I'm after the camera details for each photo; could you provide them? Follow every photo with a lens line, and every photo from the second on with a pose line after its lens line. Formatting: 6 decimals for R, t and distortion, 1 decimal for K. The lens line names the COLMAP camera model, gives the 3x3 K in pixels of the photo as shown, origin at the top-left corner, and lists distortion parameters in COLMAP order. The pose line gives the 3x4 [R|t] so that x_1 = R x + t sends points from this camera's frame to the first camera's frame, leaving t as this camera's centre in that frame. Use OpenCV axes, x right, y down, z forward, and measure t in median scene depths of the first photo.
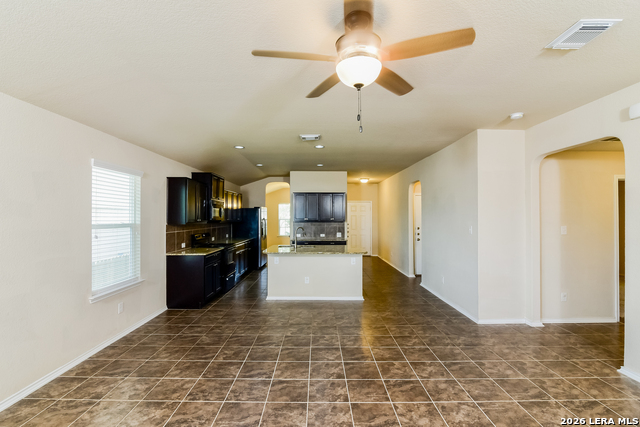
lens RADIAL K [[295.5, 0, 325.3], [0, 295.5, 214.7], [0, 0, 1]] dist [-0.006059, -0.000524]
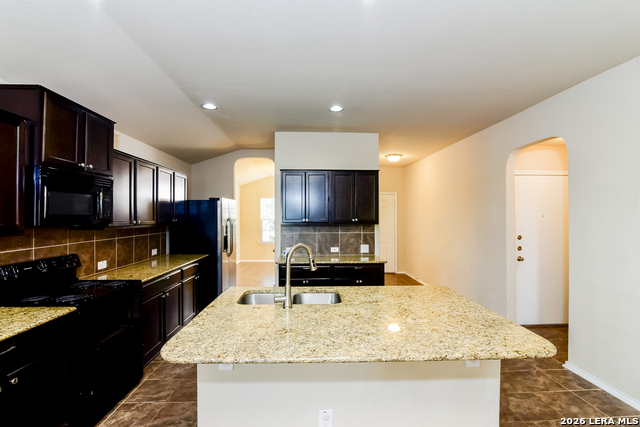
lens RADIAL K [[295.5, 0, 319.5], [0, 295.5, 216.9], [0, 0, 1]] dist [-0.006059, -0.000524]
pose [[0.999792, 0.000729, 0.020370, -0.048408], [-0.000876, 0.999973, 0.007228, 0.005481], [-0.020365, -0.007244, 0.999766, 0.460341]]
